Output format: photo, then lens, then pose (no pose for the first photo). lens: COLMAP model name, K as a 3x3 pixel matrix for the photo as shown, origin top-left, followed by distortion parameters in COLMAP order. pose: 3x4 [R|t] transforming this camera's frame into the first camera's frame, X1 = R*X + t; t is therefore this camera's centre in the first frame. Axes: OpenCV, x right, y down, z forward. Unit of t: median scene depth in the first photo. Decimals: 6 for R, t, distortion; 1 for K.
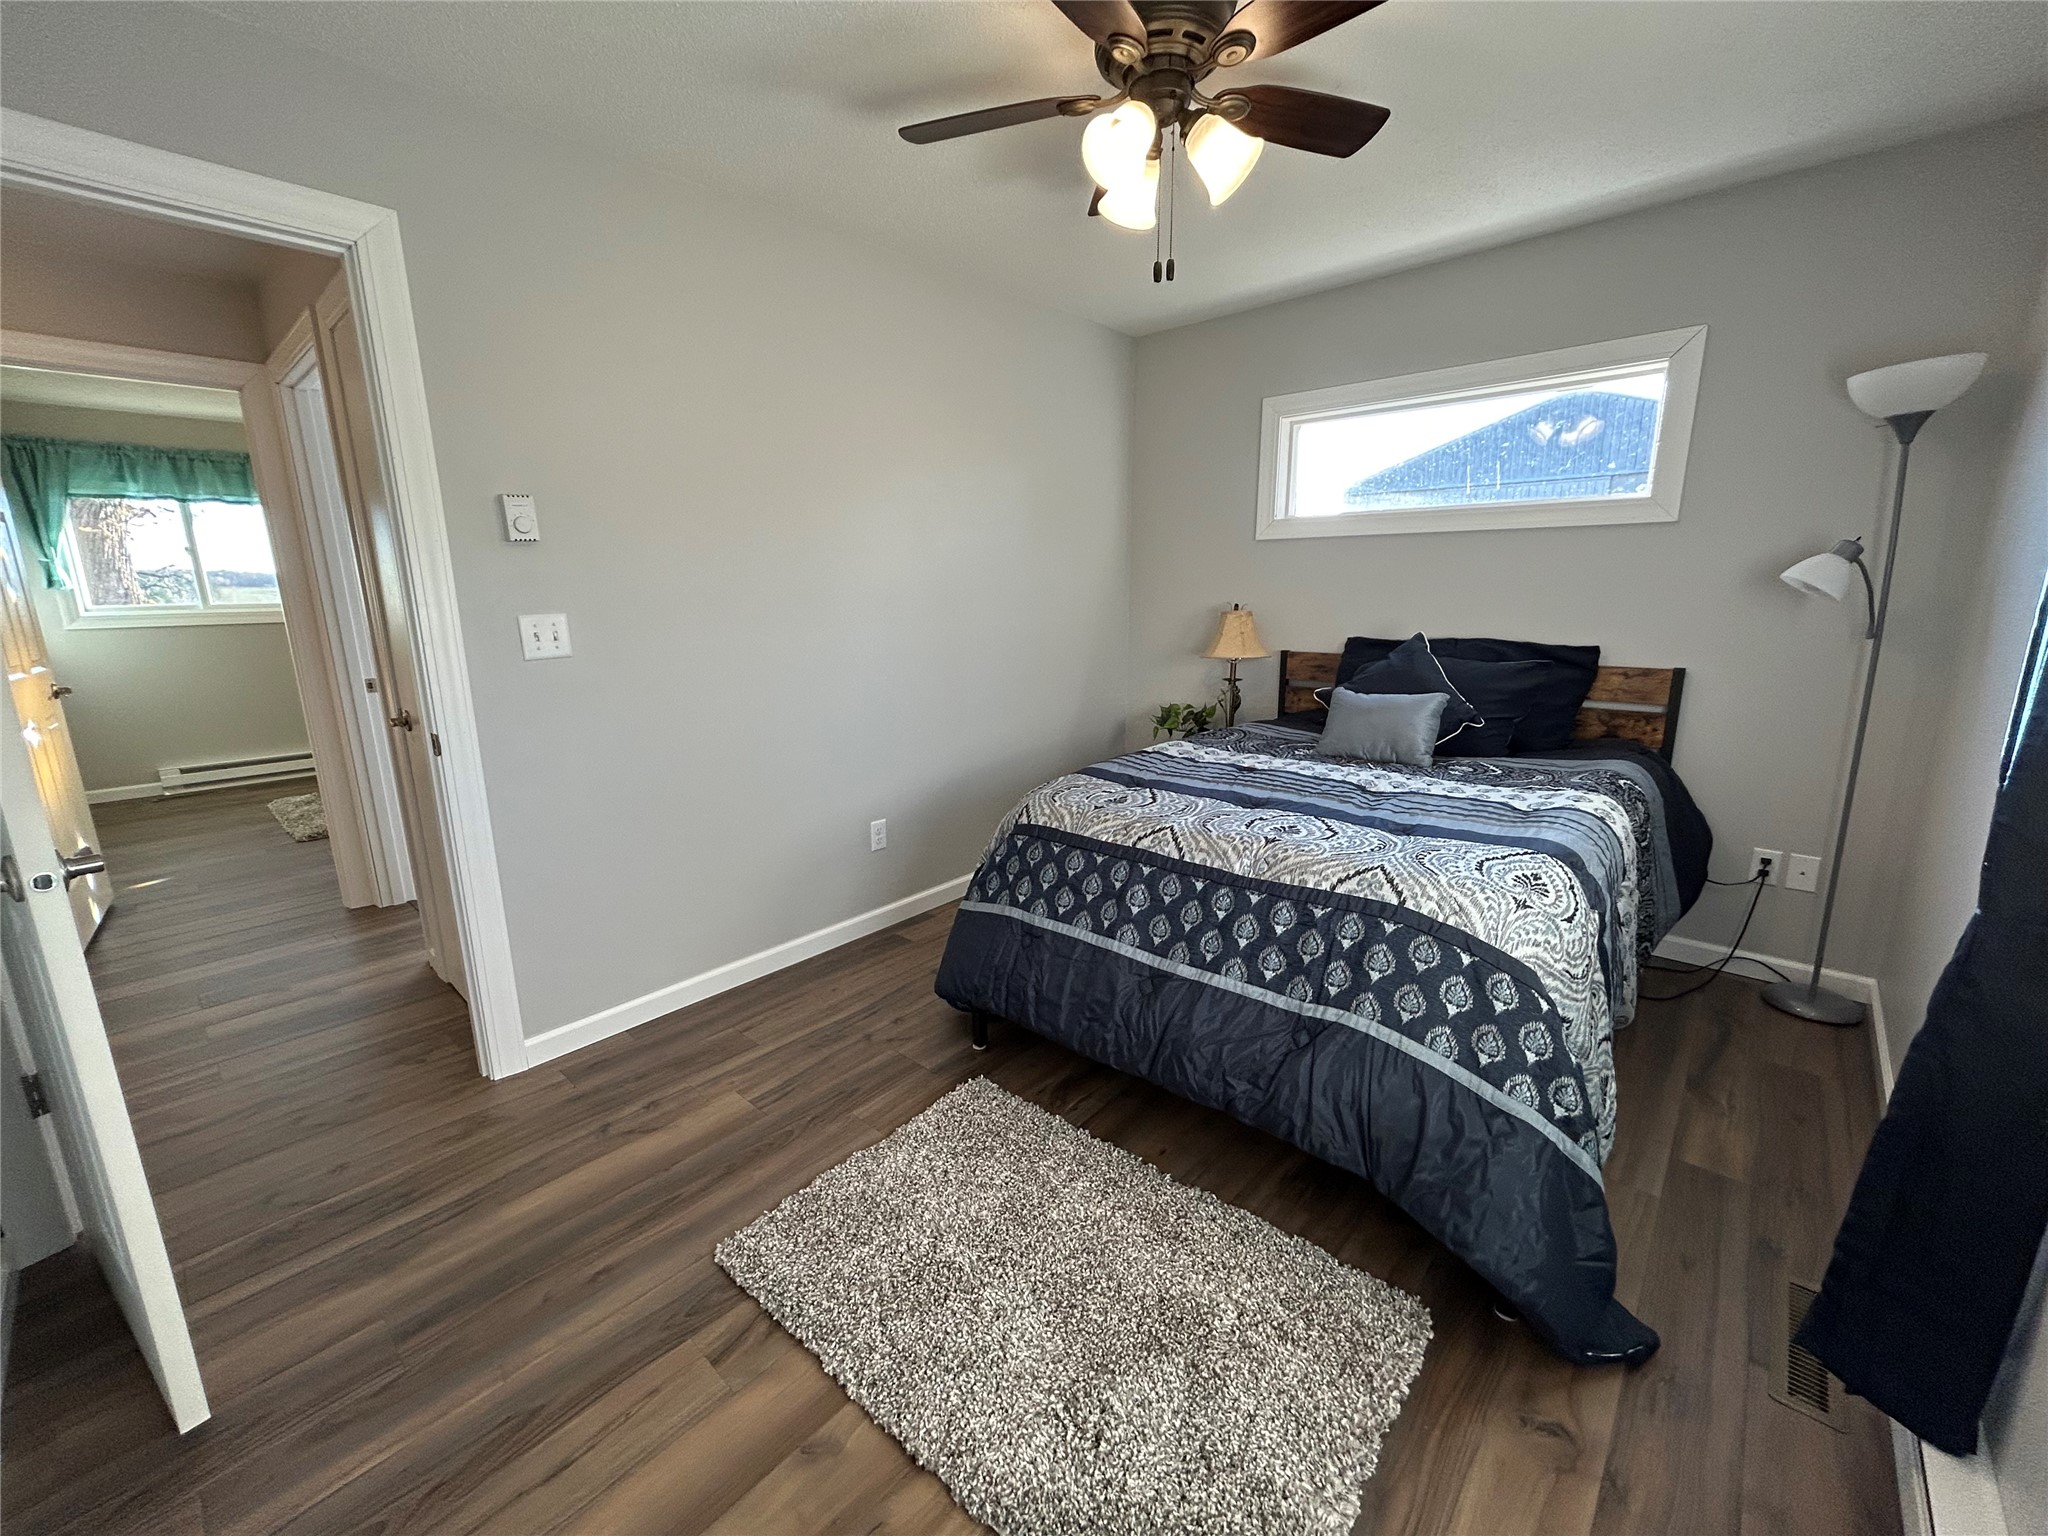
lens RADIAL K [[827.2, 0, 1019.9], [0, 827.2, 774.7], [0, 0, 1]] dist [0.003421, 0.000191]
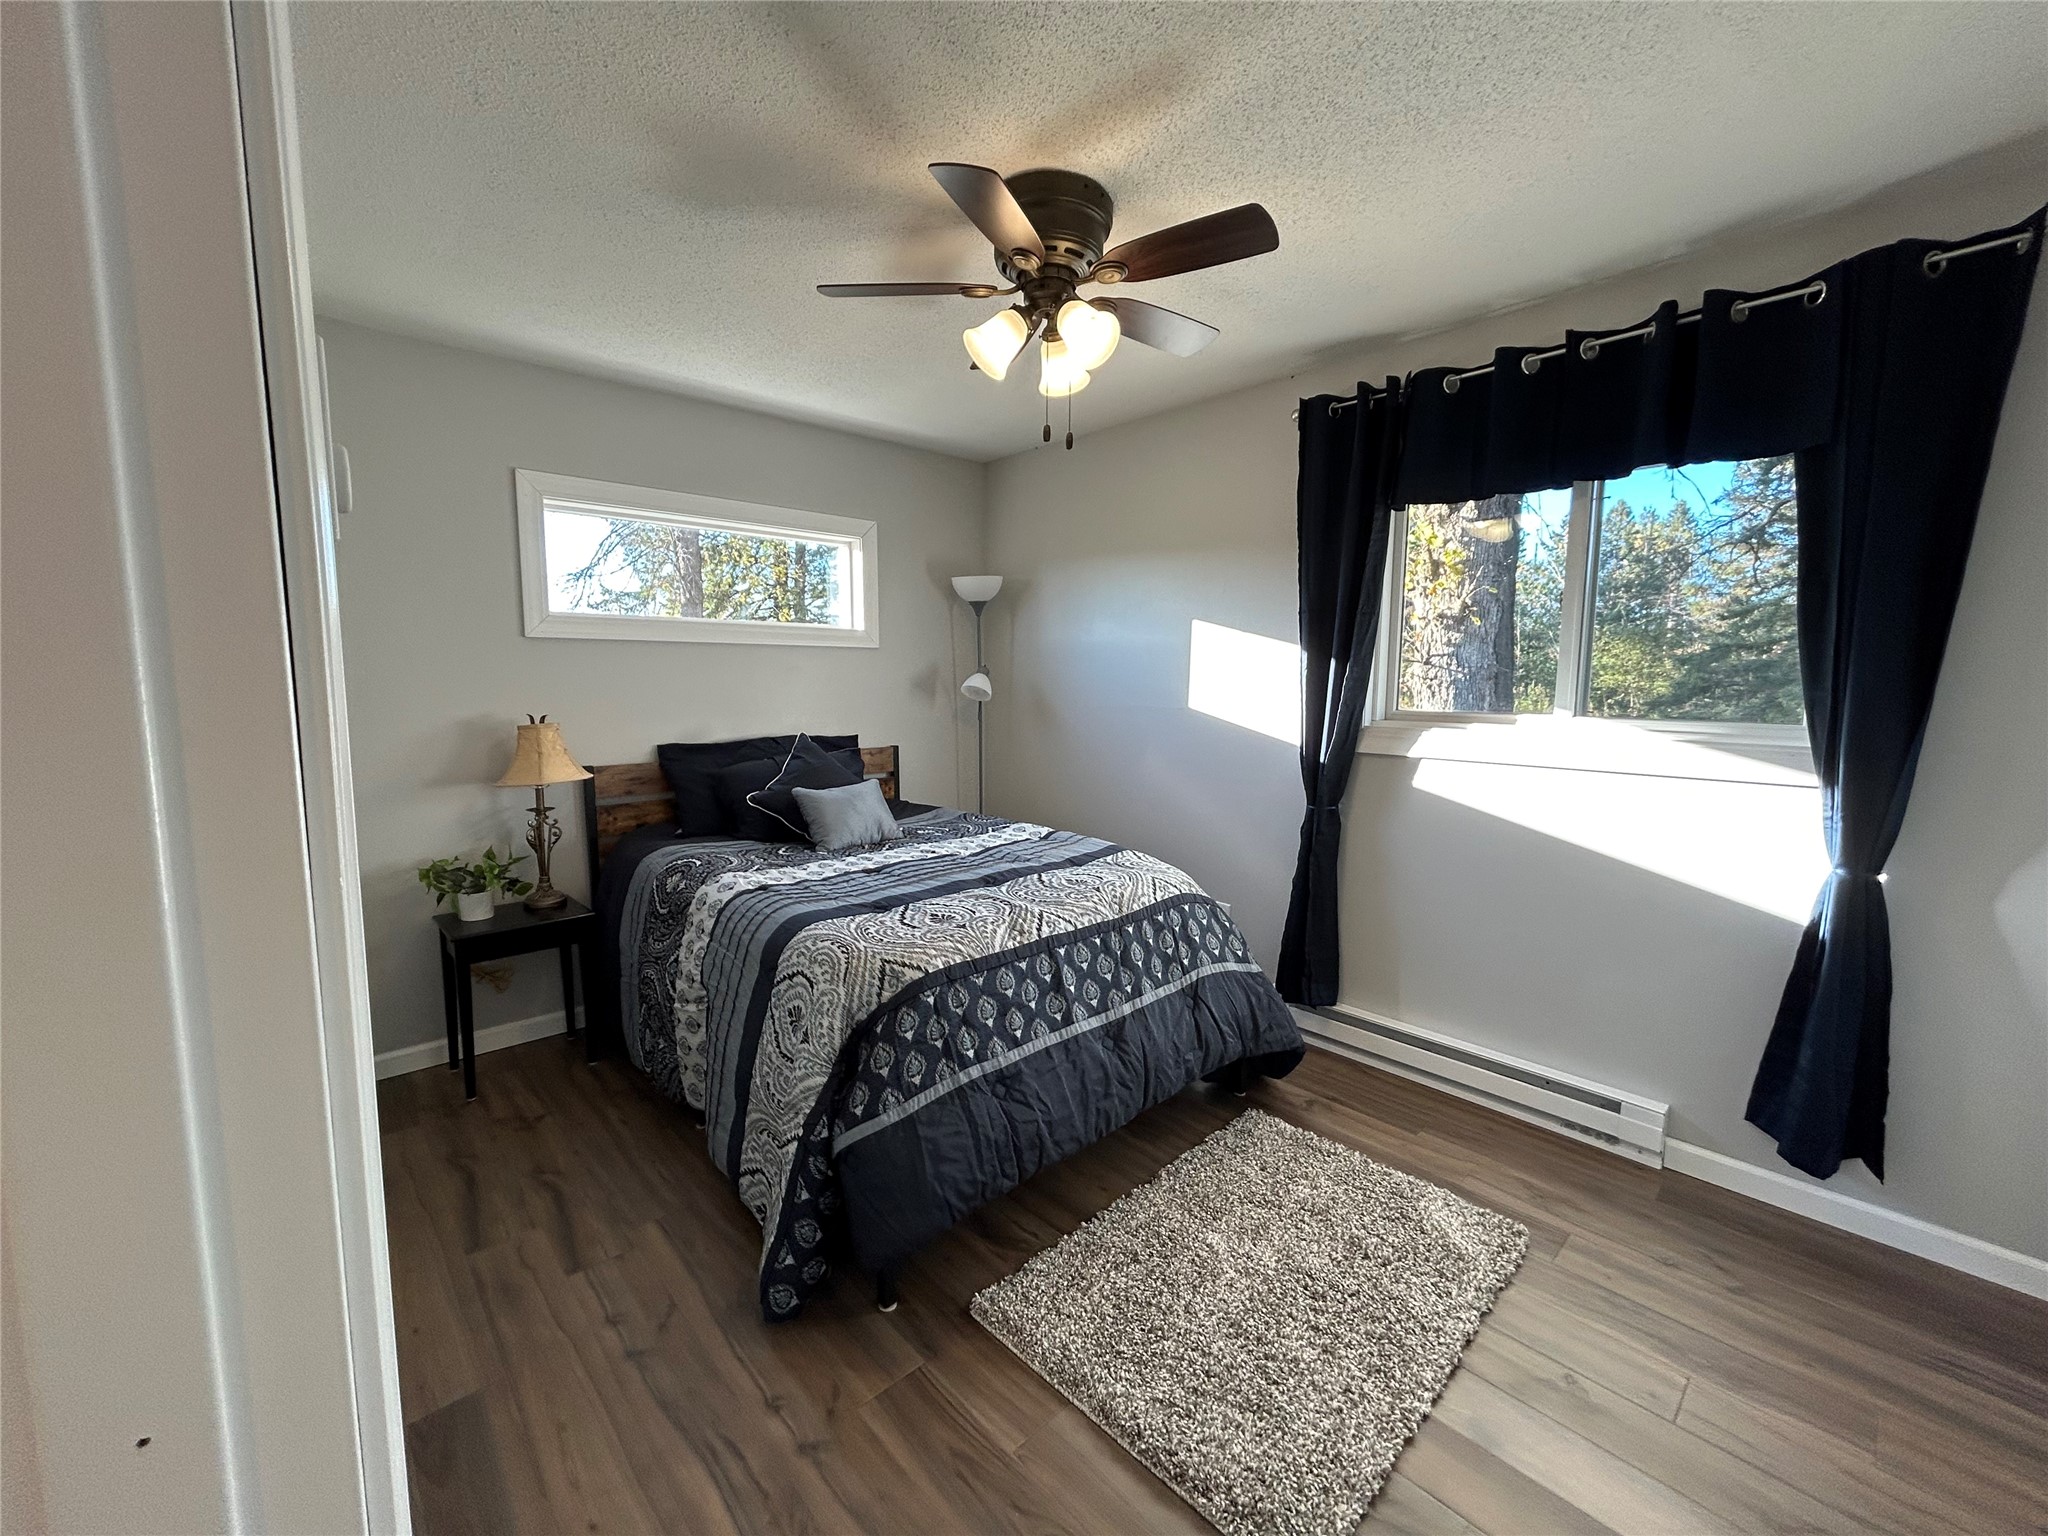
lens RADIAL K [[827.2, 0, 1019.9], [0, 827.2, 774.7], [0, 0, 1]] dist [0.003421, 0.000191]
pose [[0.091738, -0.109421, 0.989753, -0.826406], [0.221586, 0.971266, 0.086839, -0.199045], [-0.970816, 0.211349, 0.113349, 0.801036]]
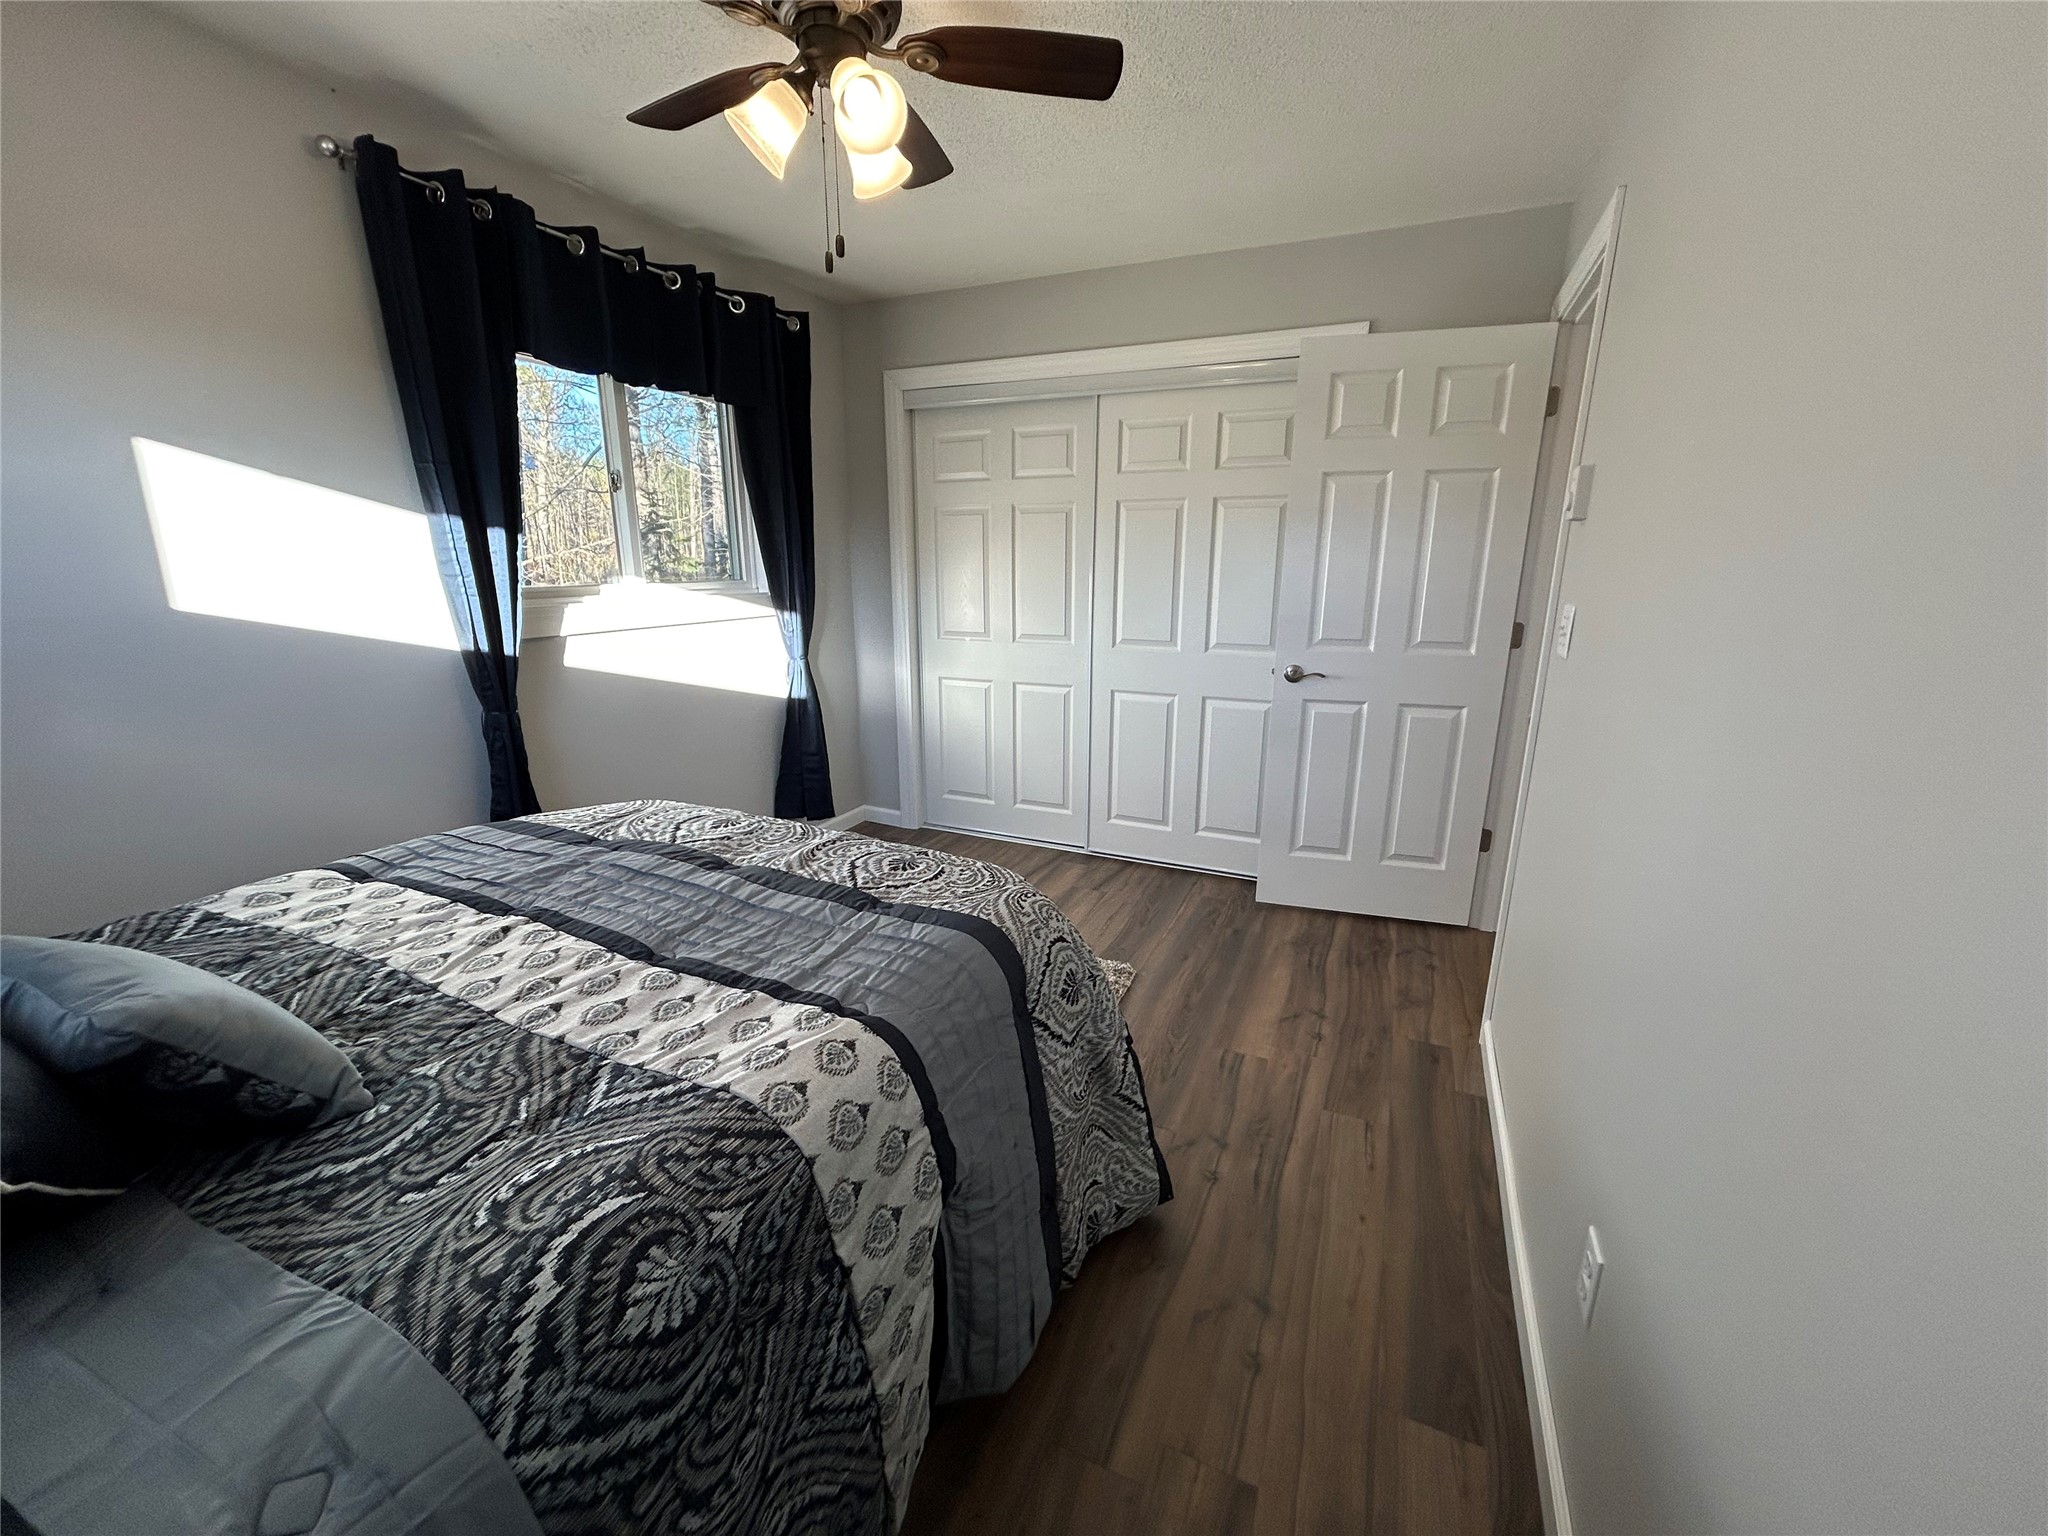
lens RADIAL K [[821.0, 0, 1024.0], [0, 821.0, 768.0], [0, 0, 1]] dist [-0.001125, -0.000182]
pose [[-0.951221, 0.084307, -0.296768, 0.235989], [-0.065831, 0.884315, 0.462226, -0.419047], [0.301406, 0.459216, -0.835629, 1.686372]]
